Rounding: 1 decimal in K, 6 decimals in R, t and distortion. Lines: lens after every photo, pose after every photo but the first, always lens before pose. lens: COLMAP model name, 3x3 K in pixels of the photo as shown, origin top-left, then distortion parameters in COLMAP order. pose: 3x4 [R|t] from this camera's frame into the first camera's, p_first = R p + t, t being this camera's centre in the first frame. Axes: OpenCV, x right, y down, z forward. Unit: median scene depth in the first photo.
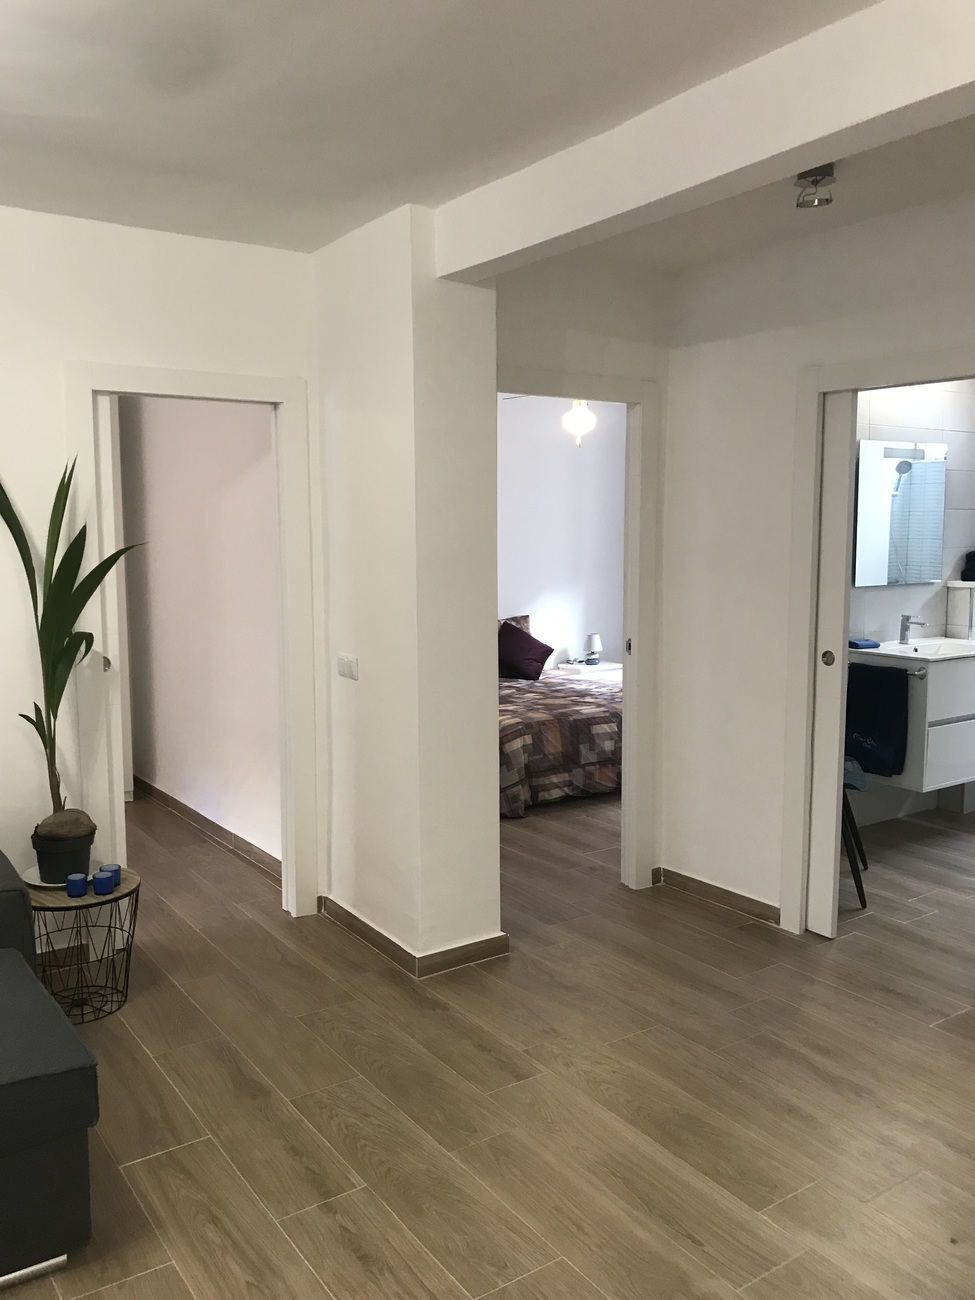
lens RADIAL K [[1060.2, 0, 487.5], [0, 1060.2, 650.0], [0, 0, 1]] dist [0.000632, -0.001333]
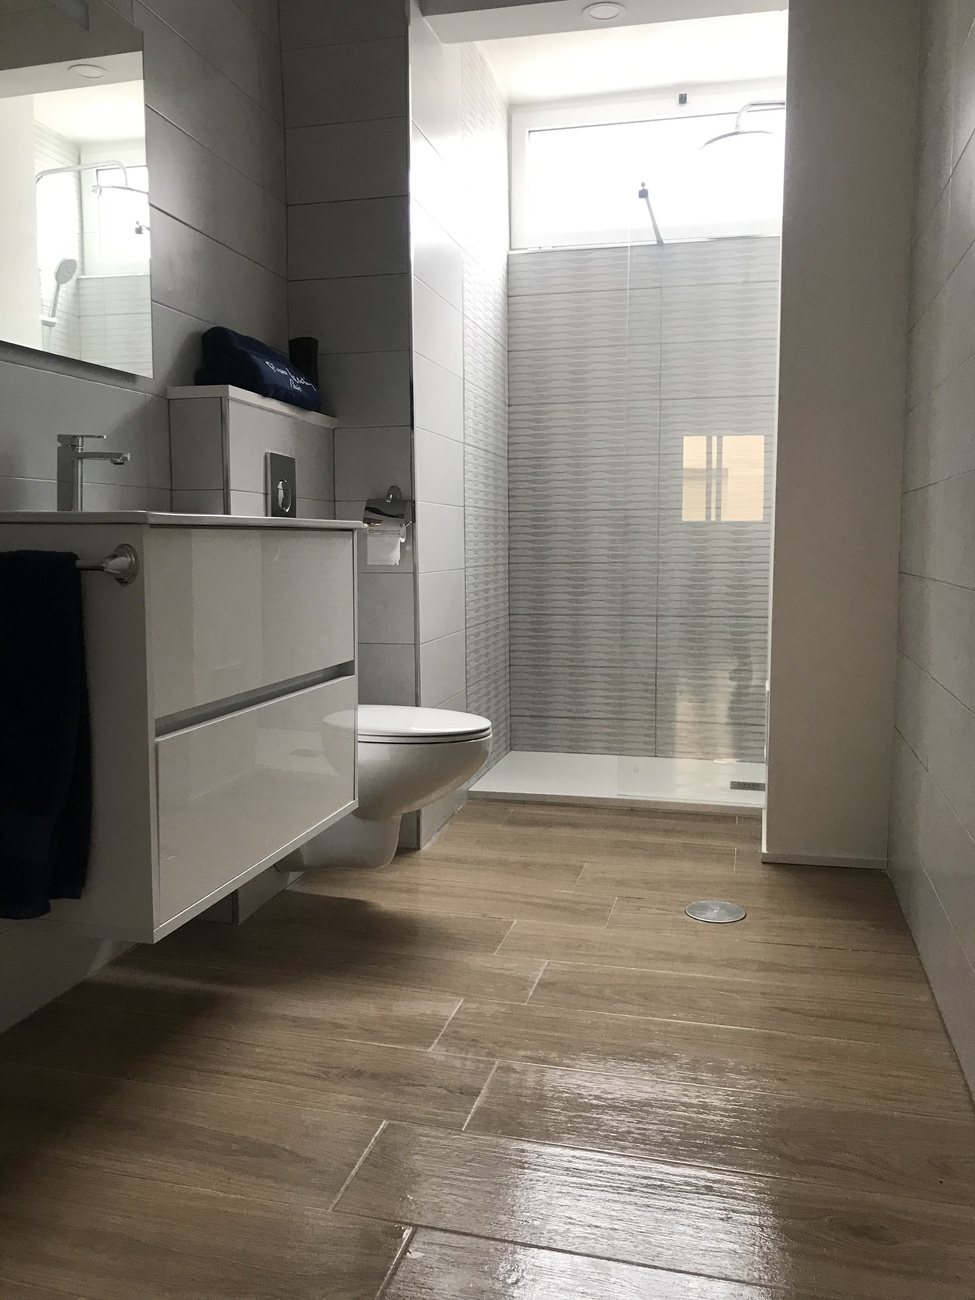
lens RADIAL K [[1060.2, 0, 487.5], [0, 1060.2, 650.0], [0, 0, 1]] dist [0.000632, -0.001333]
pose [[0.748945, -0.064430, 0.659492, 0.252631], [0.074433, 0.997143, 0.012889, 0.045197], [-0.658438, 0.039435, 0.751601, 0.622313]]
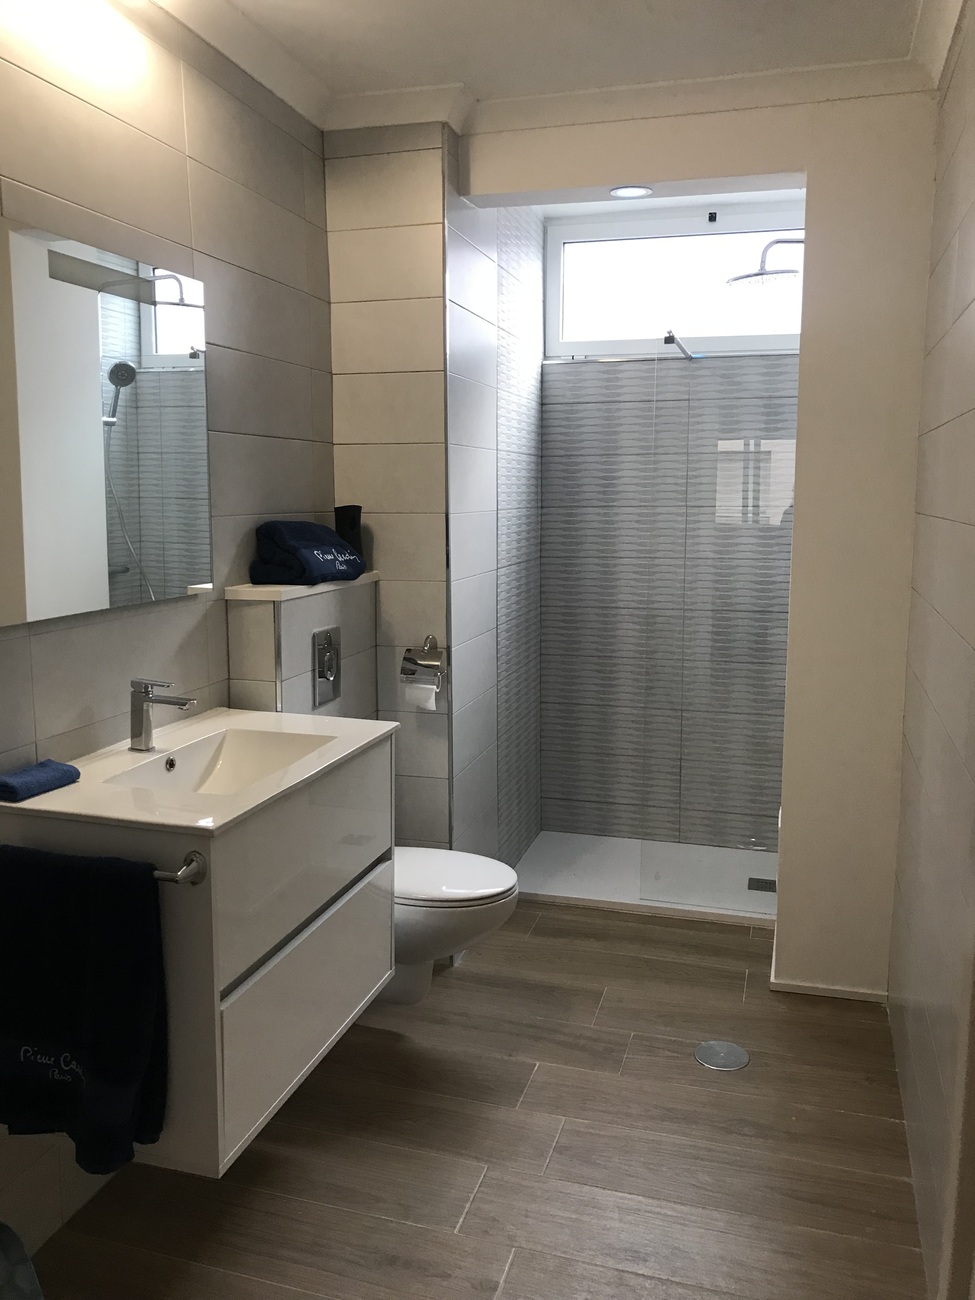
lens RADIAL K [[1056.6, 0, 485.6], [0, 1056.6, 624.3], [0, 0, 1]] dist [0.006420, 0.000848]
pose [[0.774977, -0.073691, 0.627678, 0.238293], [0.066752, 0.997168, 0.034653, -0.058809], [-0.628454, 0.015043, 0.777701, 0.586474]]
